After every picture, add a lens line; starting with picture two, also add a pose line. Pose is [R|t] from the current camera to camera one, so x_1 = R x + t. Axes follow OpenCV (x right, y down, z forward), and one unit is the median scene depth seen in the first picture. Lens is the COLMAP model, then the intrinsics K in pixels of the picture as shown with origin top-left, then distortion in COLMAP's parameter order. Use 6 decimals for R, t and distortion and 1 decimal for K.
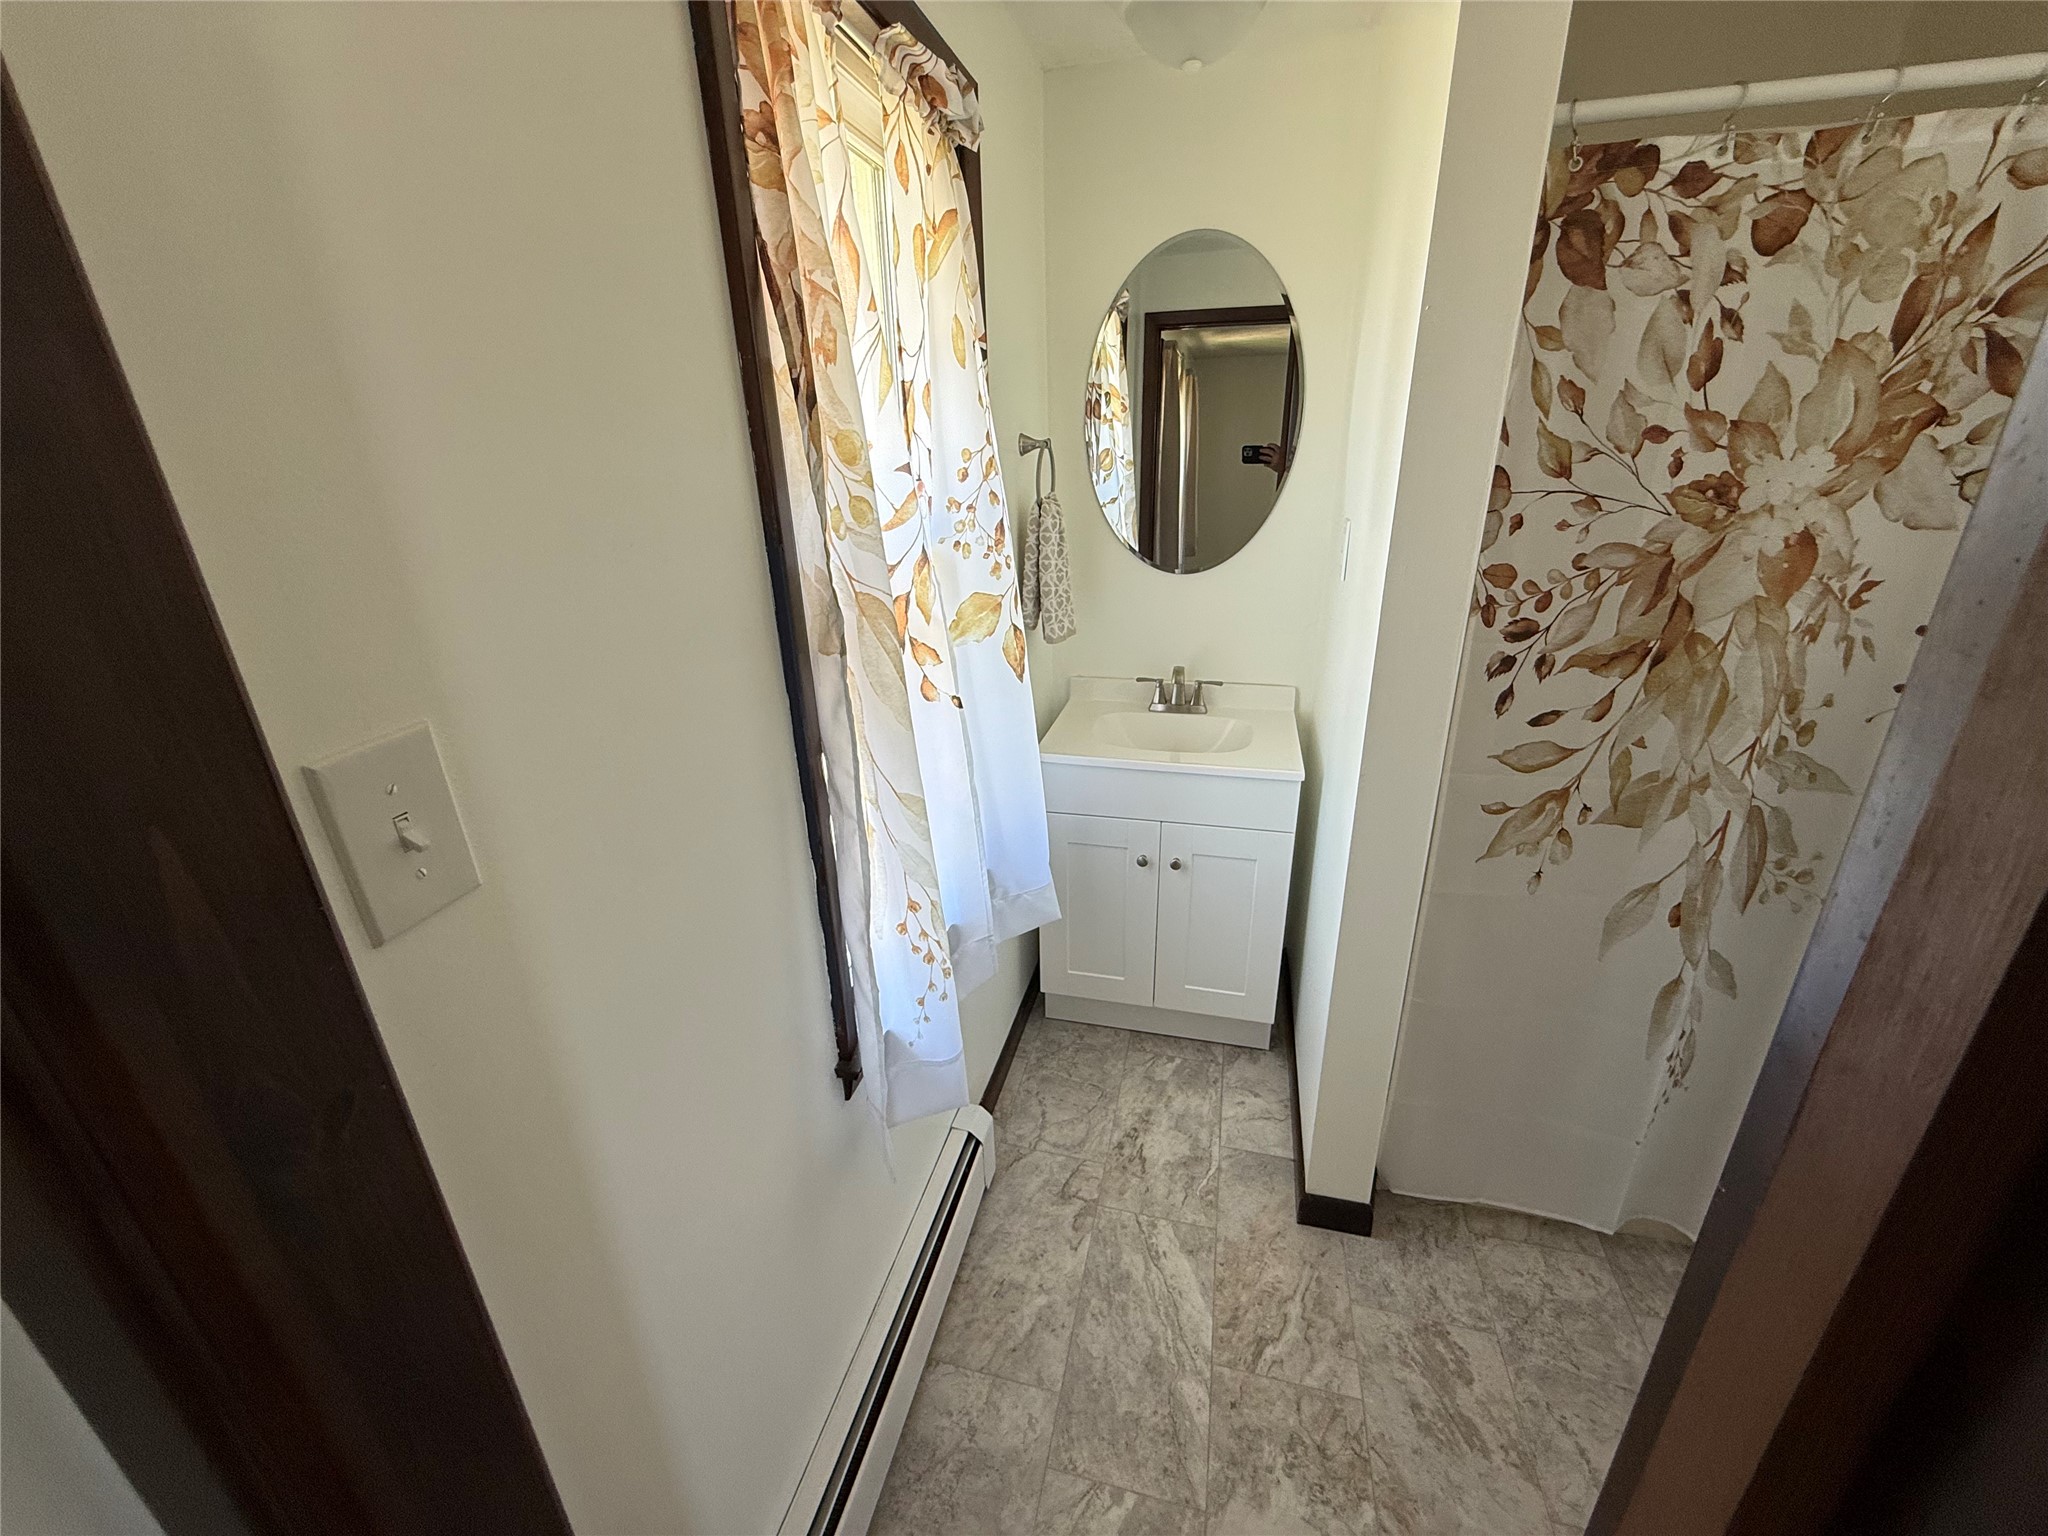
lens RADIAL K [[821.6, 0, 1026.0], [0, 821.6, 763.9], [0, 0, 1]] dist [0.001171, -0.000212]
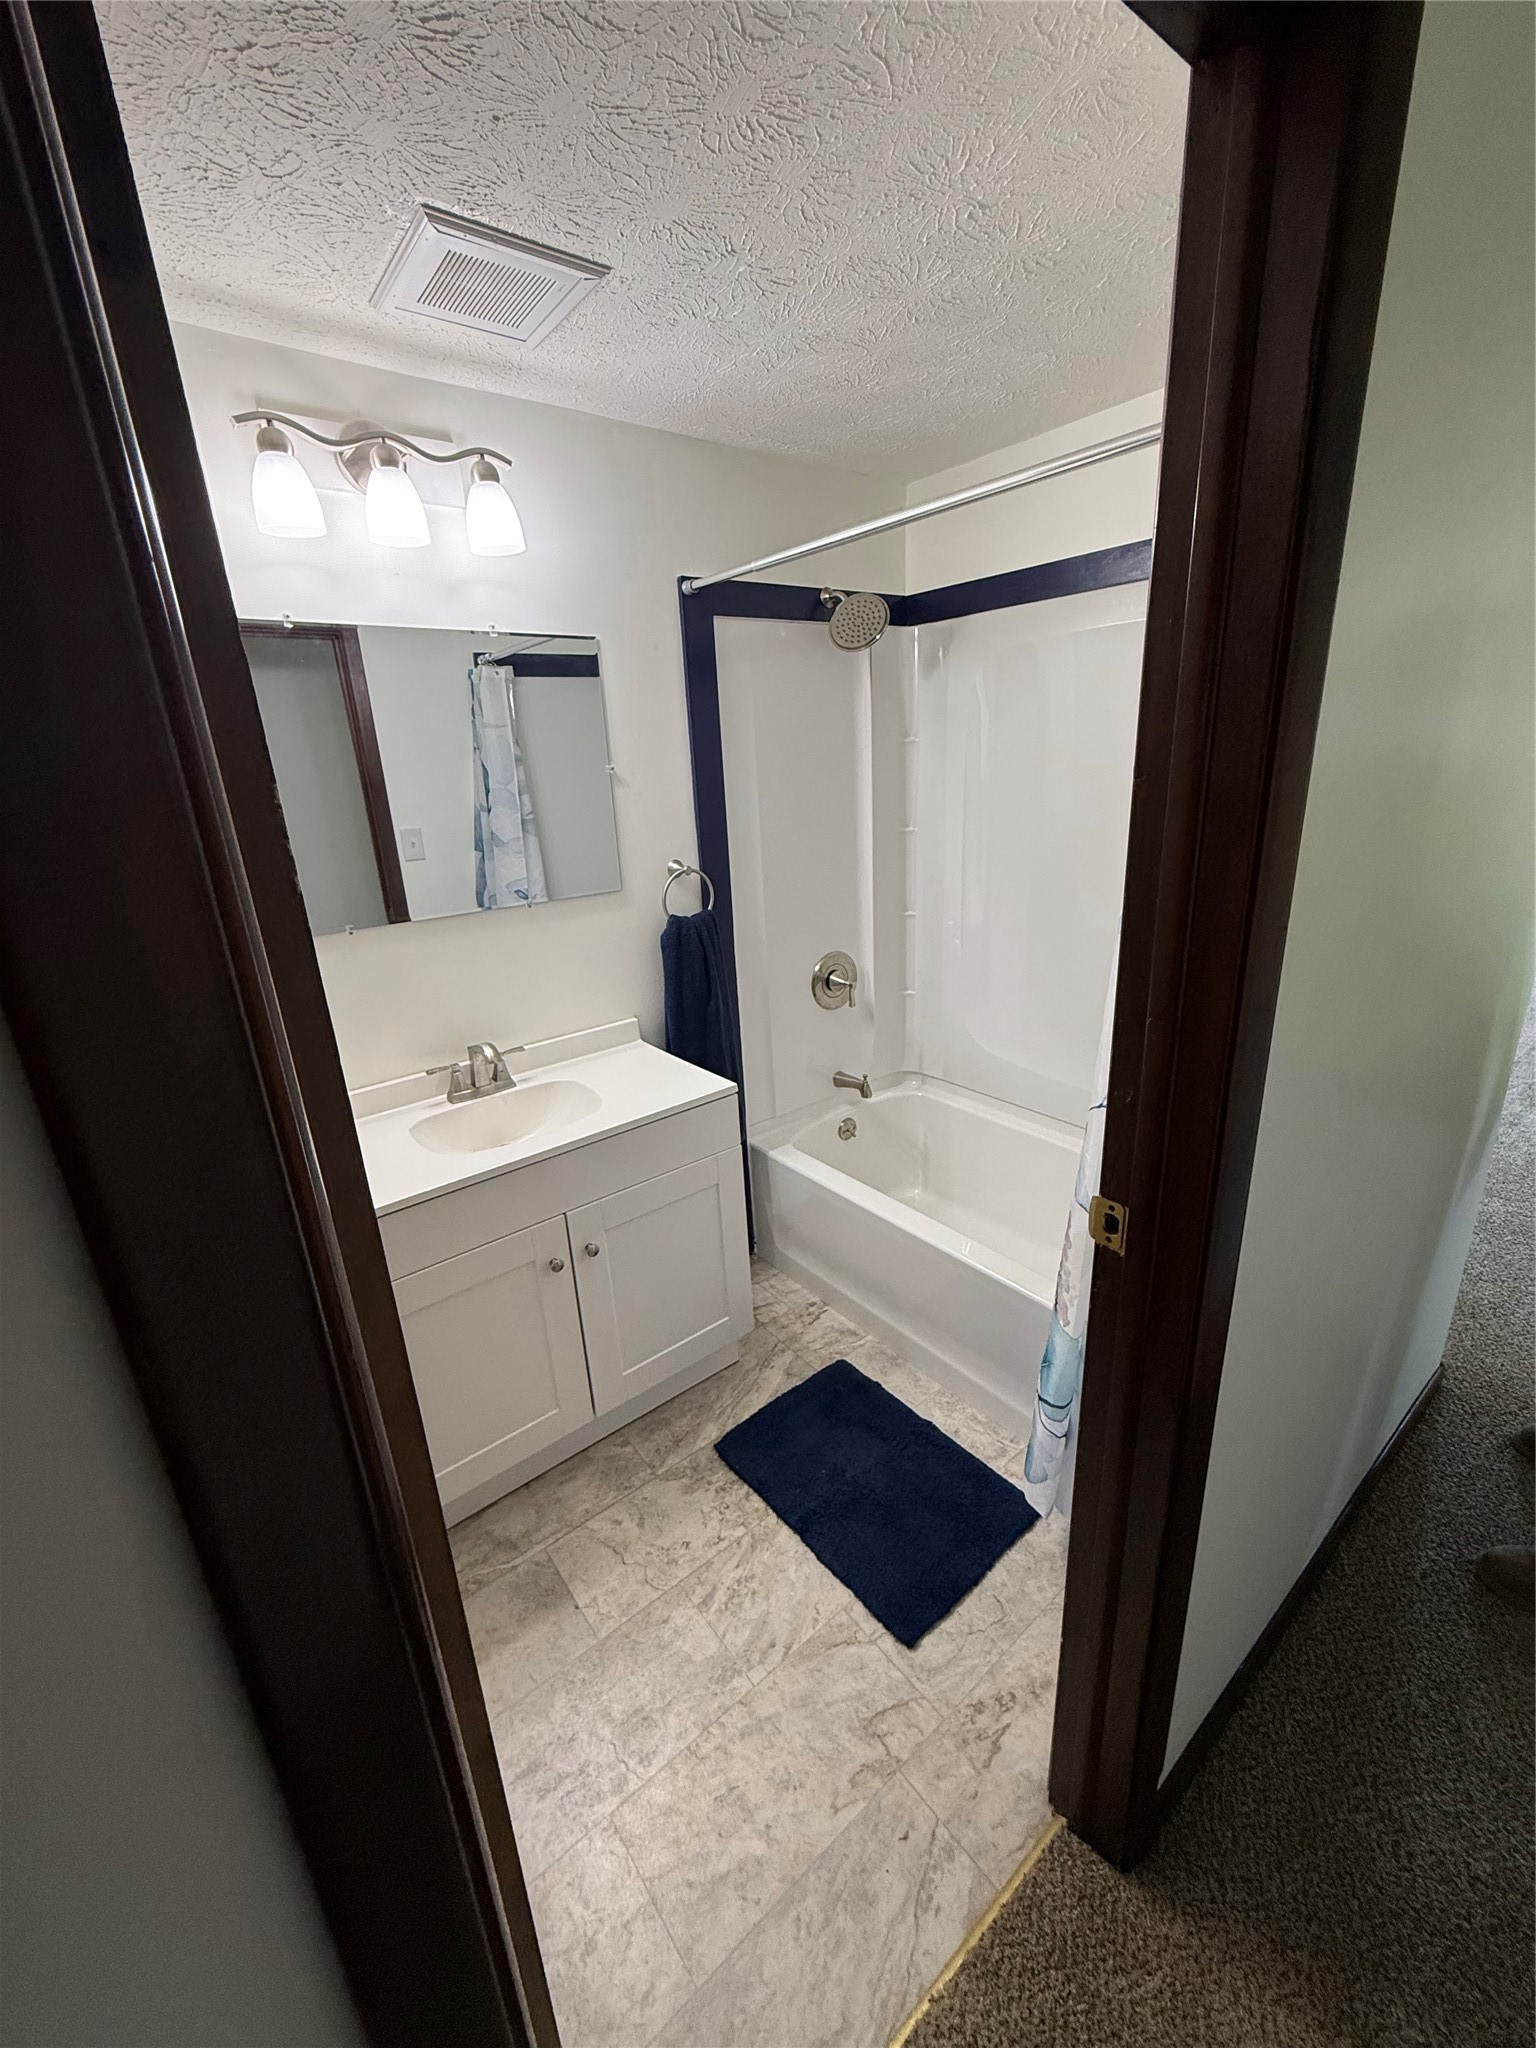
lens RADIAL K [[821.6, 0, 769.1], [0, 821.6, 1029.7], [0, 0, 1]] dist [0.001171, -0.000212]
pose [[0.798174, 0.167041, -0.578806, 0.342727], [-0.187557, 0.981942, 0.024743, -0.128966], [0.572487, 0.088810, 0.815090, 0.293032]]
